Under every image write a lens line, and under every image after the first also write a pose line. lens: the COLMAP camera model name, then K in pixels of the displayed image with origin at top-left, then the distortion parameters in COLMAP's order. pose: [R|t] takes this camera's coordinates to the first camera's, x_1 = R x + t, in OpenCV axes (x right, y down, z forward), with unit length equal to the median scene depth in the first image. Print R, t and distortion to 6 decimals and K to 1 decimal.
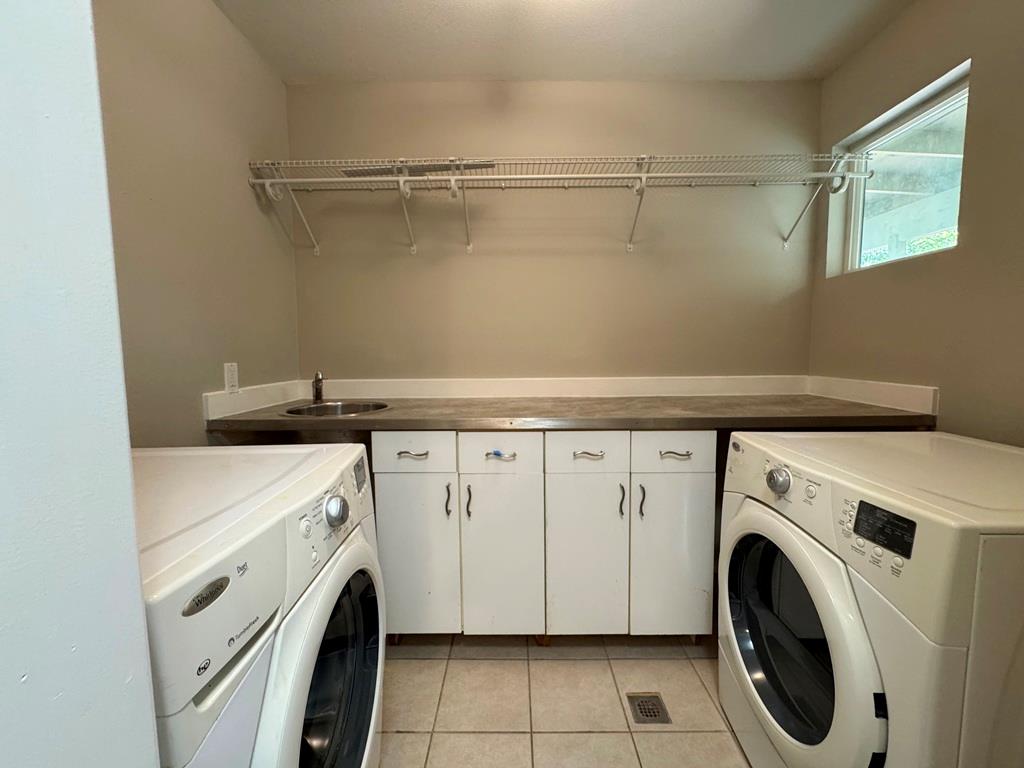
lens RADIAL K [[410.2, 0, 513.8], [0, 410.2, 384.4], [0, 0, 1]] dist [-0.004368, 0.000982]
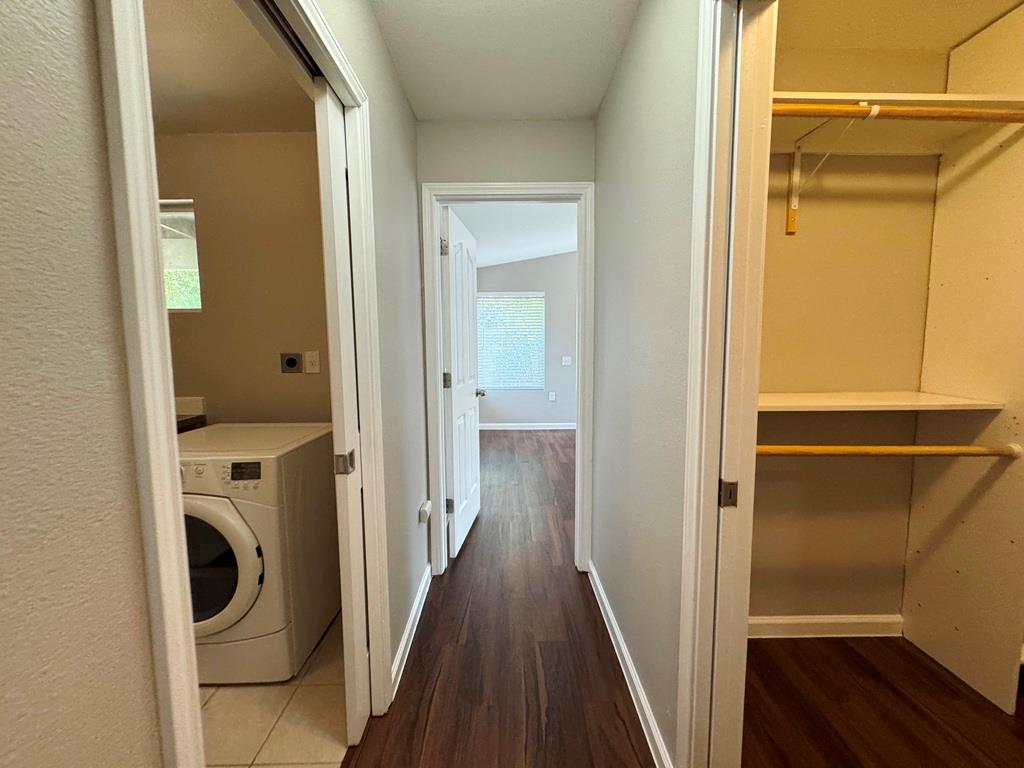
lens RADIAL K [[410.2, 0, 518.2], [0, 410.2, 384.7], [0, 0, 1]] dist [-0.004368, 0.000982]
pose [[-0.013287, -0.090943, 0.995767, -1.136101], [0.095187, 0.991218, 0.091798, -0.144676], [-0.995371, 0.096004, -0.004514, -0.412676]]
